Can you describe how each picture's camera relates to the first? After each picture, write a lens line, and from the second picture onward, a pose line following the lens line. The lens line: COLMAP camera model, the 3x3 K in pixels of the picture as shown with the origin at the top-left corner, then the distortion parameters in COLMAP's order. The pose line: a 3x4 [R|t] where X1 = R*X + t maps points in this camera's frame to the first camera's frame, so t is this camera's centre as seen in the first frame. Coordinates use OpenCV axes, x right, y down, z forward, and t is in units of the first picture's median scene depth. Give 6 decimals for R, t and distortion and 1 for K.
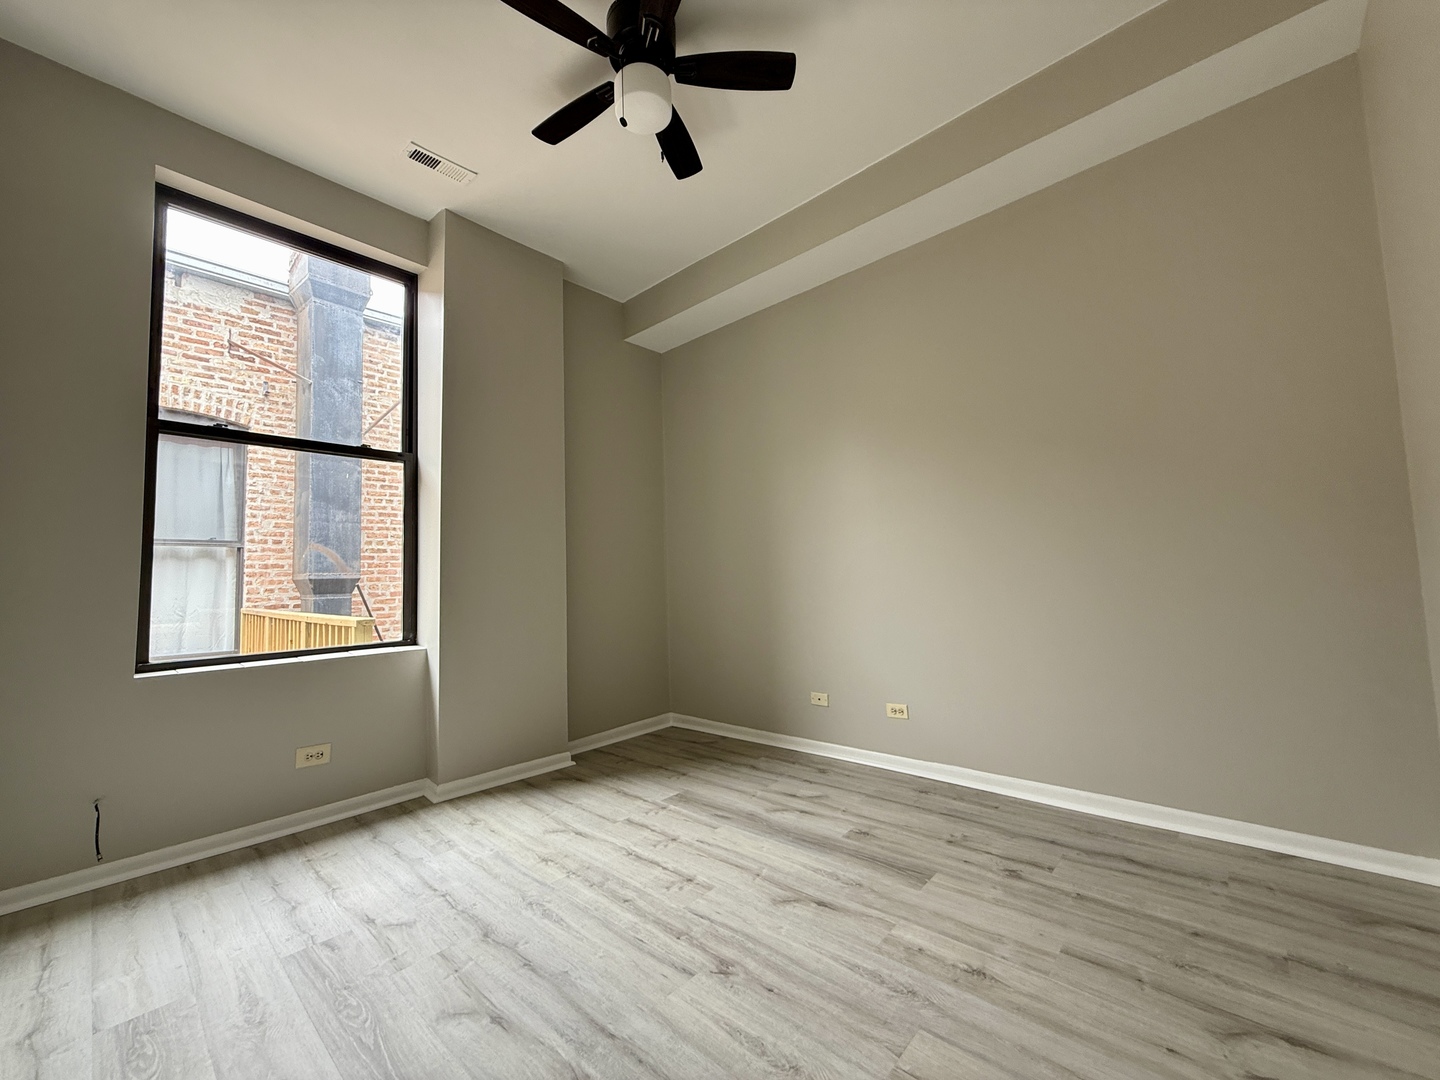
lens RADIAL K [[573.1, 0, 718.8], [0, 573.1, 540.3], [0, 0, 1]] dist [0.002807, 0.000186]
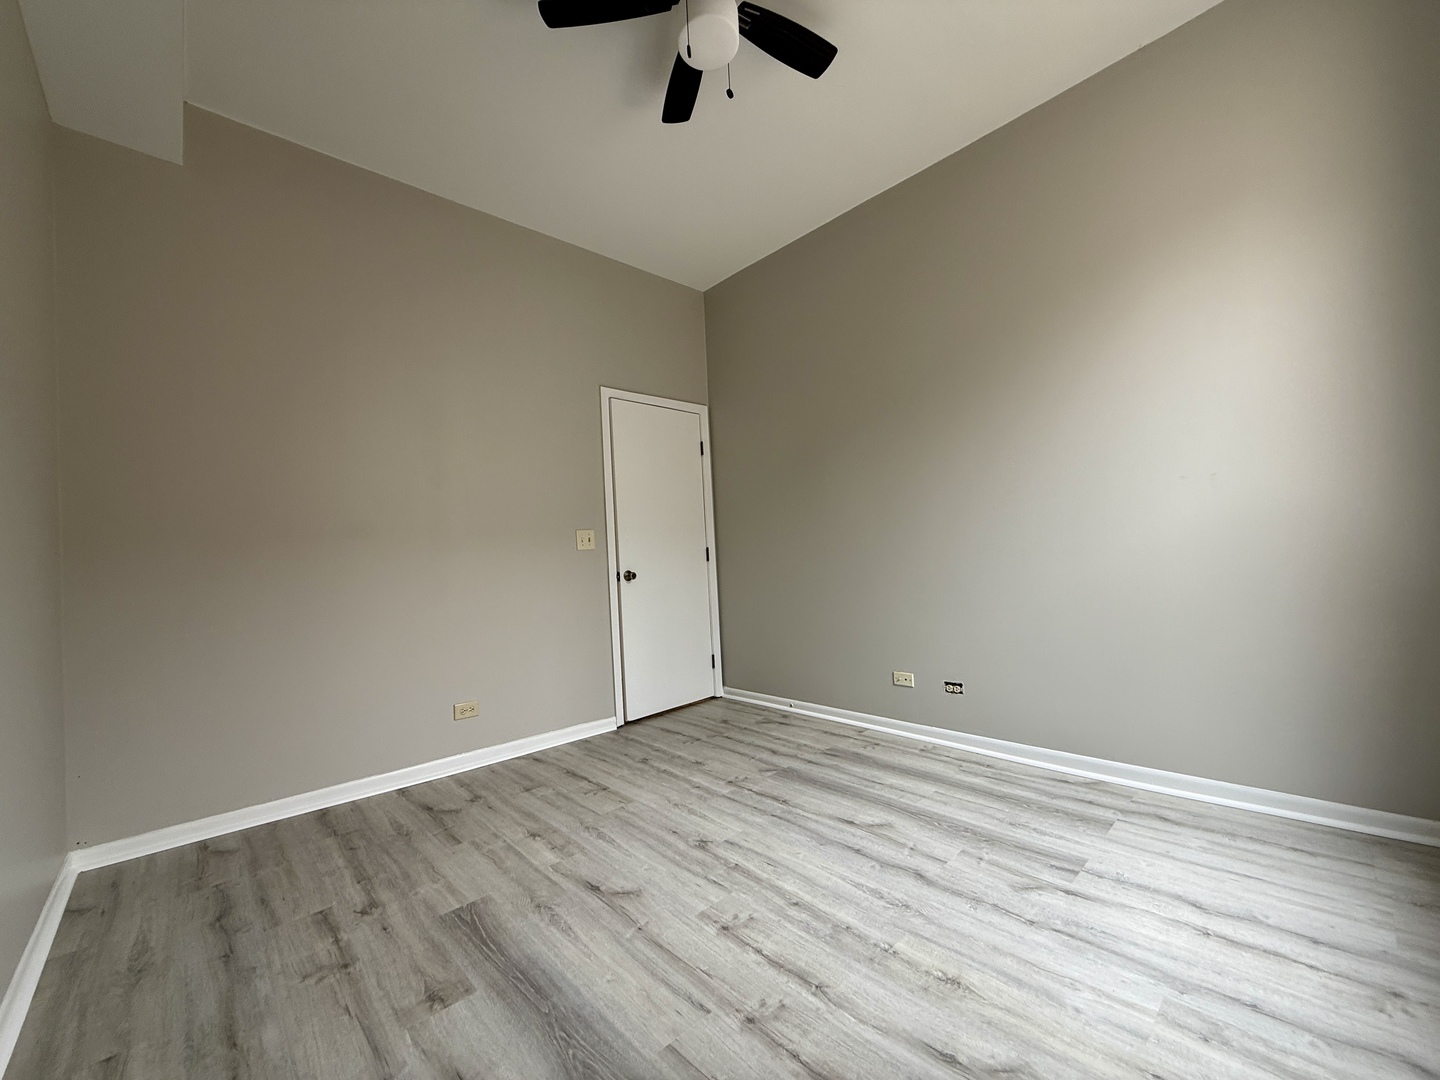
lens RADIAL K [[573.1, 0, 721.3], [0, 573.1, 540.9], [0, 0, 1]] dist [0.002807, 0.000186]
pose [[-0.993412, 0.085901, 0.075849, -0.172087], [0.078325, 0.992122, -0.097767, 0.150730], [-0.083650, -0.091182, -0.992315, 2.077250]]
